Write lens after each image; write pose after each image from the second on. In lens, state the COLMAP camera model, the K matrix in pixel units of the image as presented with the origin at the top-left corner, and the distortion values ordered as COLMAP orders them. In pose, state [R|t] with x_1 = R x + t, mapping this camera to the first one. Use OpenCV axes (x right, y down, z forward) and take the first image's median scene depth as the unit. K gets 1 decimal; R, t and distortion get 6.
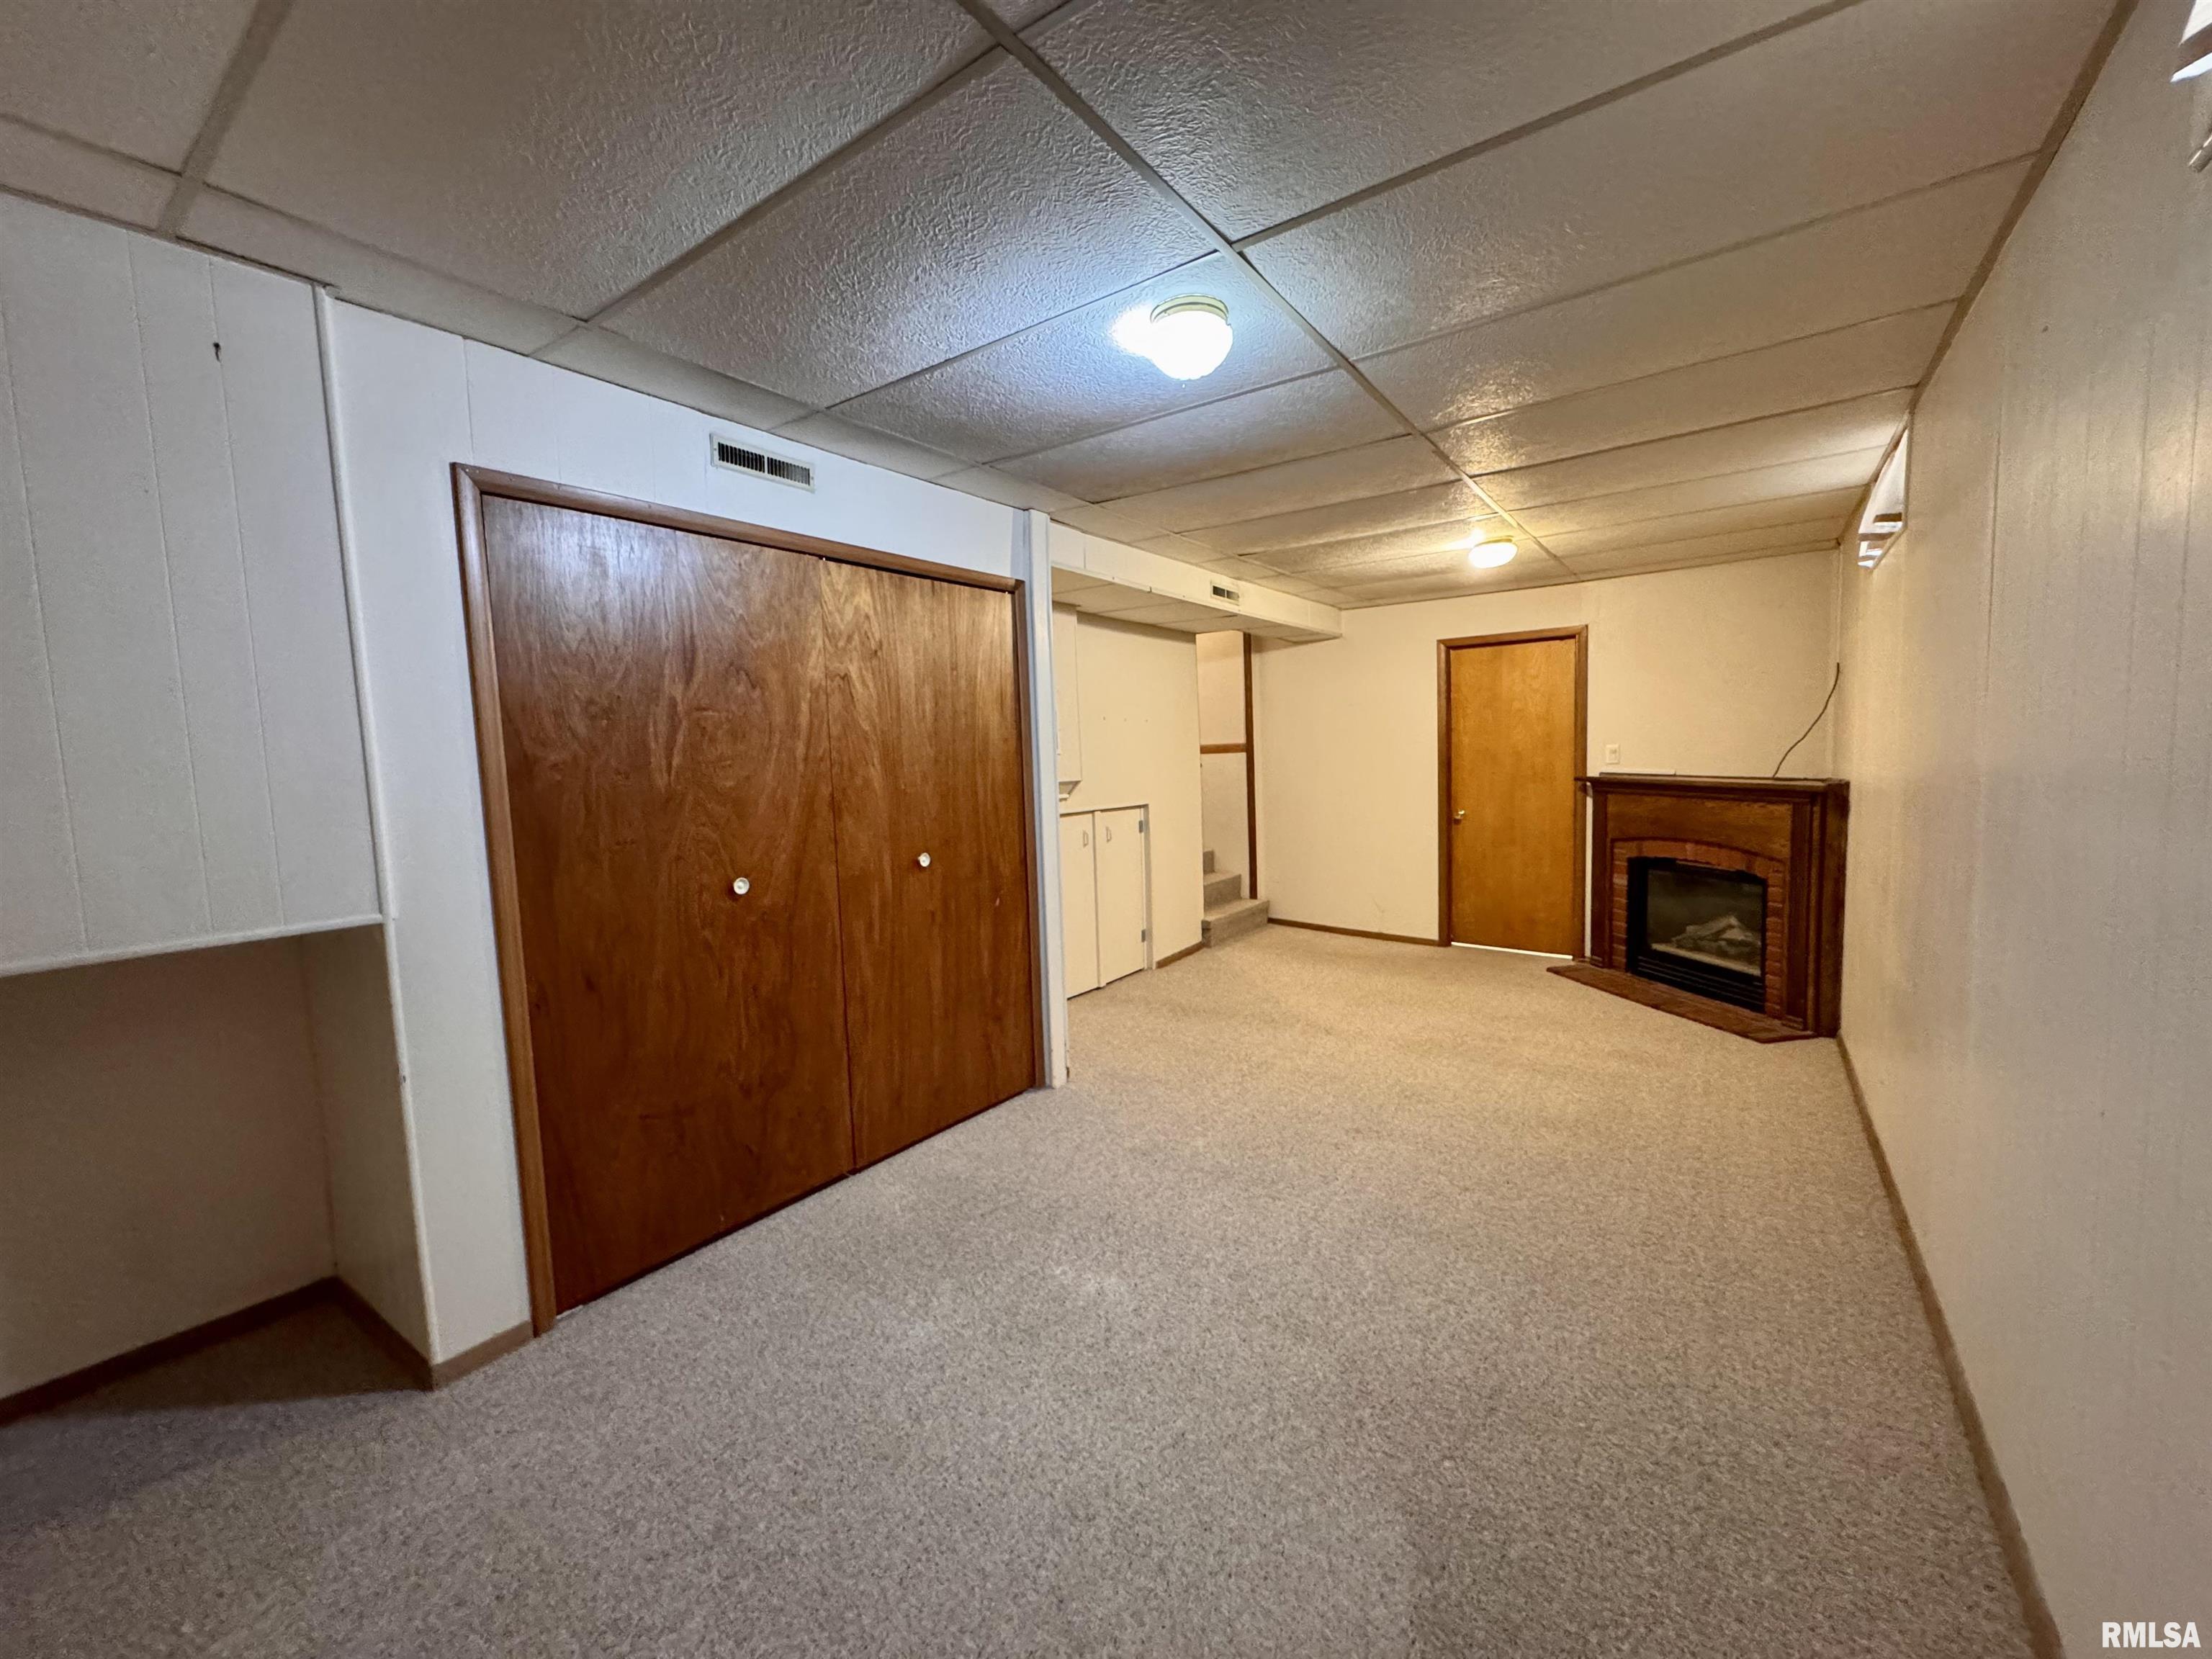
lens RADIAL K [[882.3, 0, 1106.4], [0, 882.3, 830.2], [0, 0, 1]] dist [-0.002513, 0.000567]
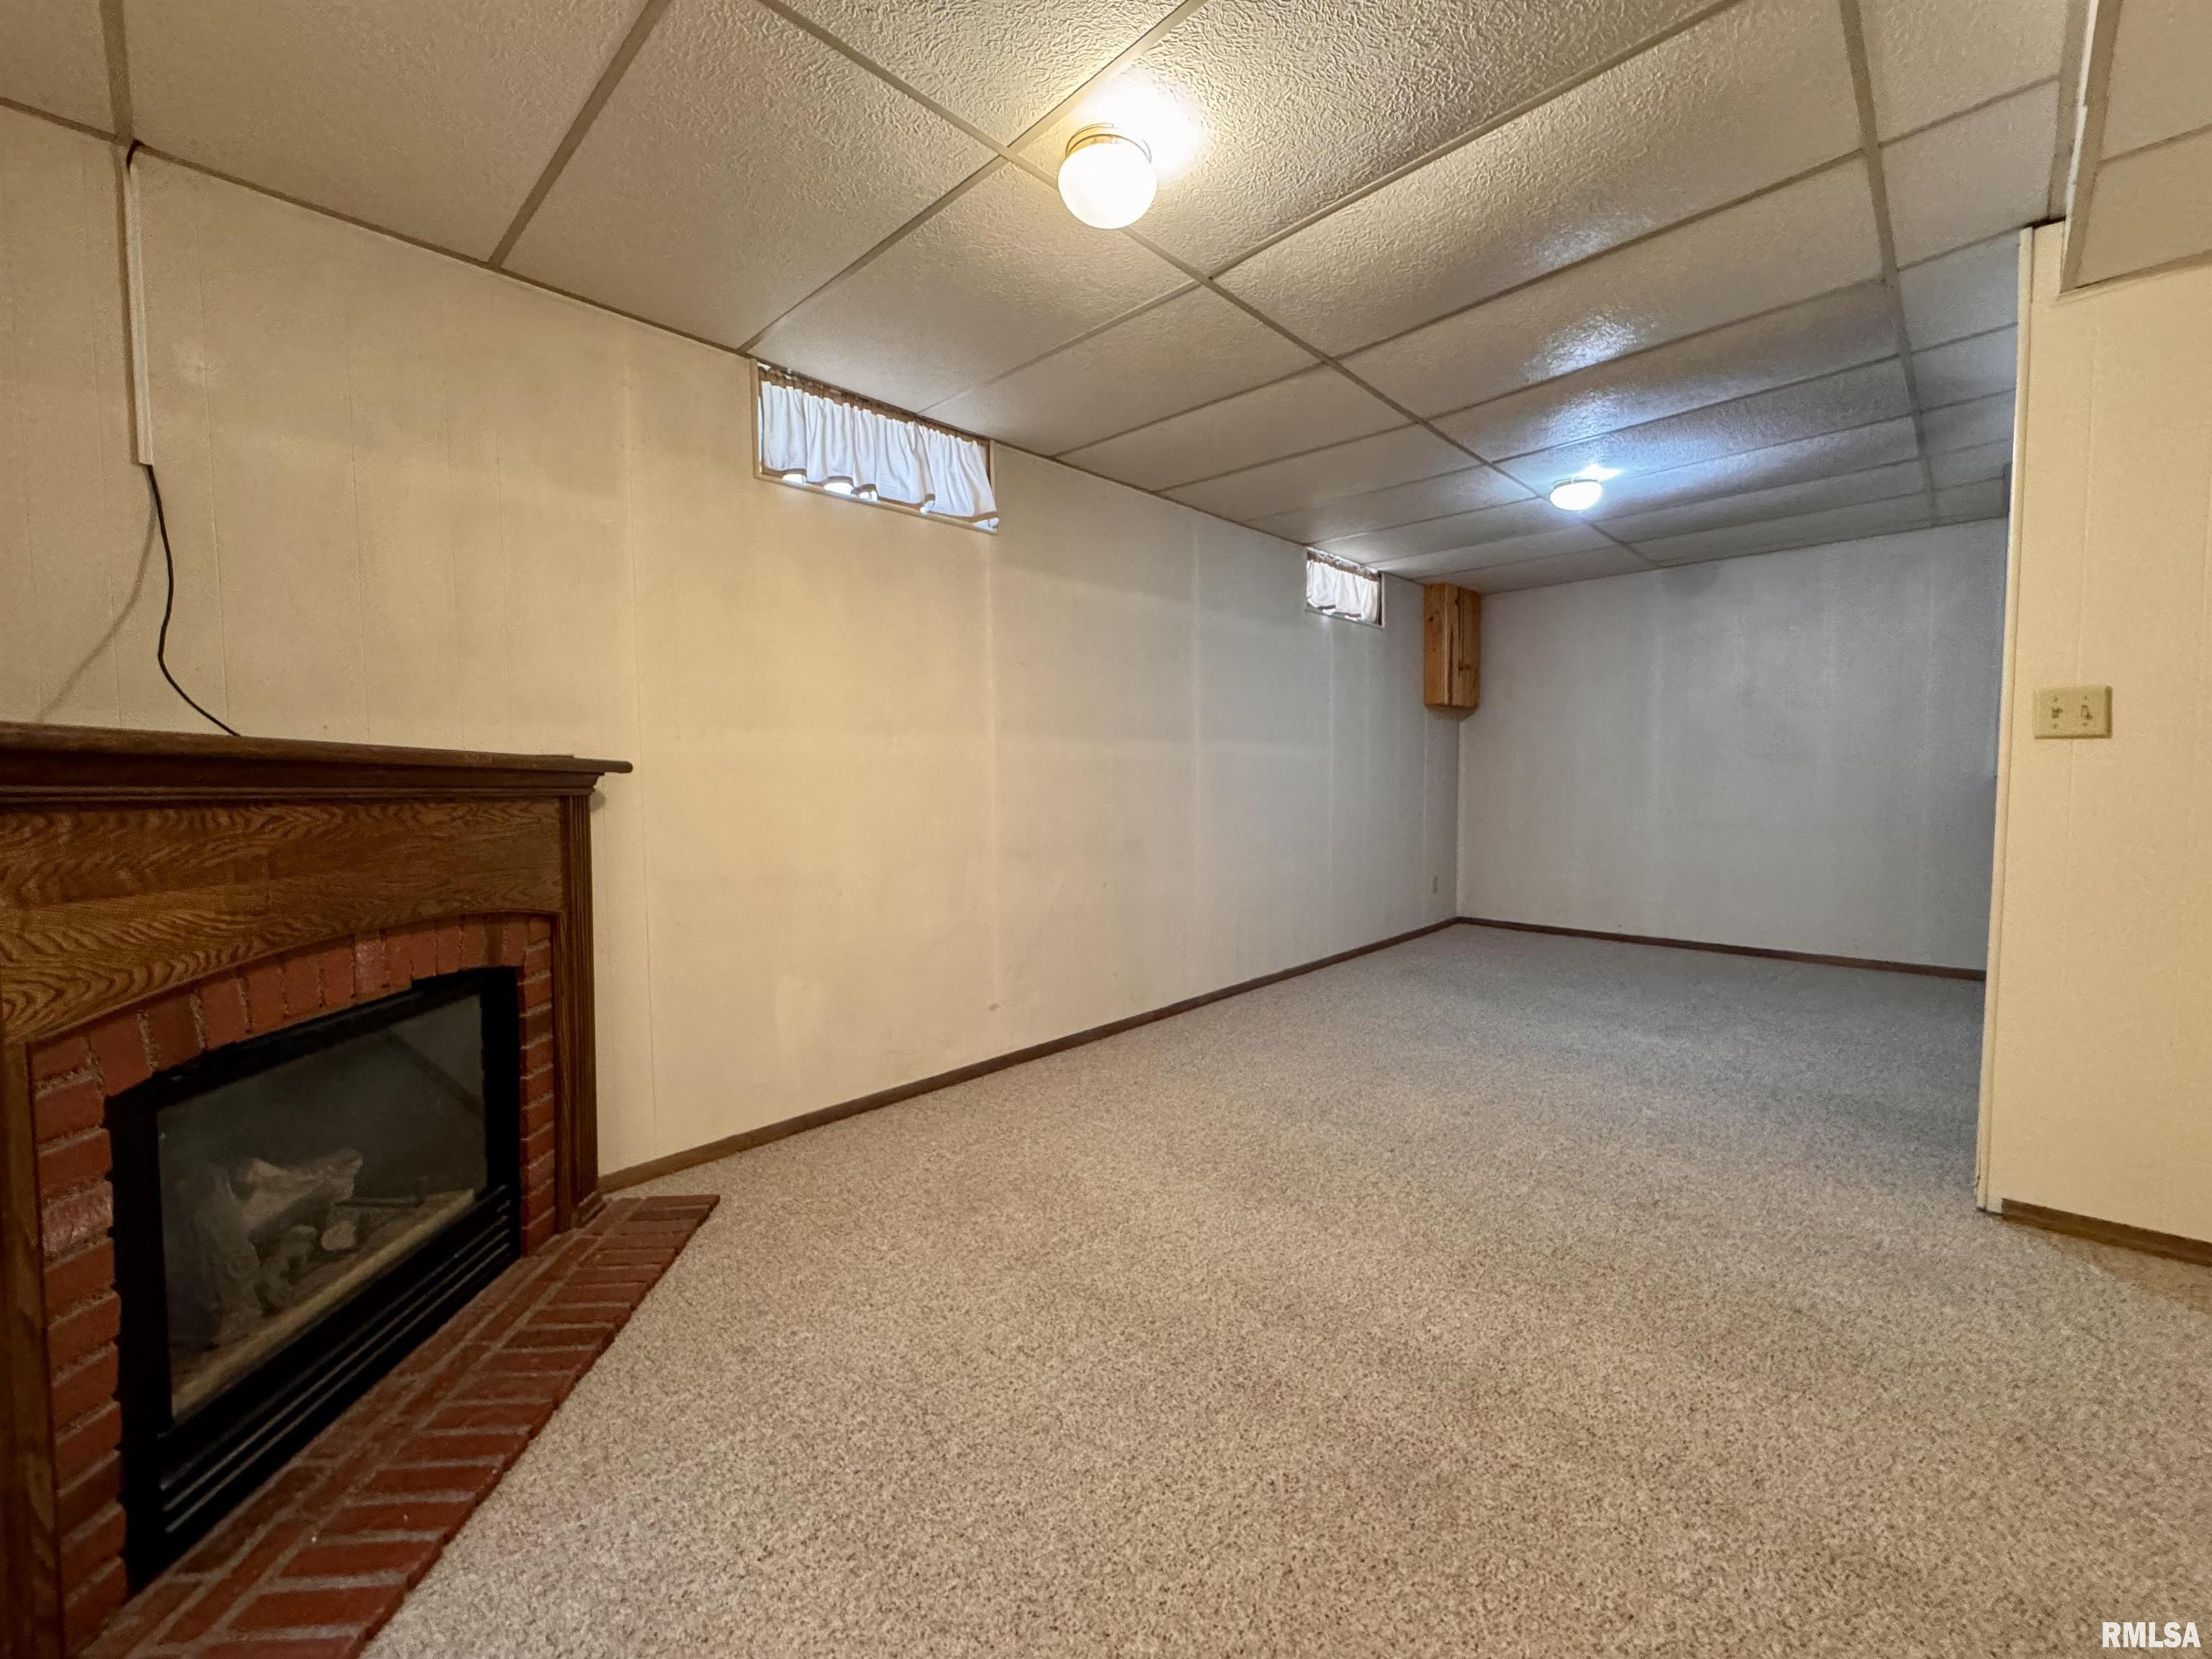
lens RADIAL K [[882.3, 0, 1107.2], [0, 882.3, 825.4], [0, 0, 1]] dist [-0.002513, 0.000567]
pose [[-0.987587, 0.025512, 0.154989, 0.353589], [0.045985, 0.990450, 0.129978, -0.061111], [-0.150193, 0.135492, -0.979328, 1.339755]]
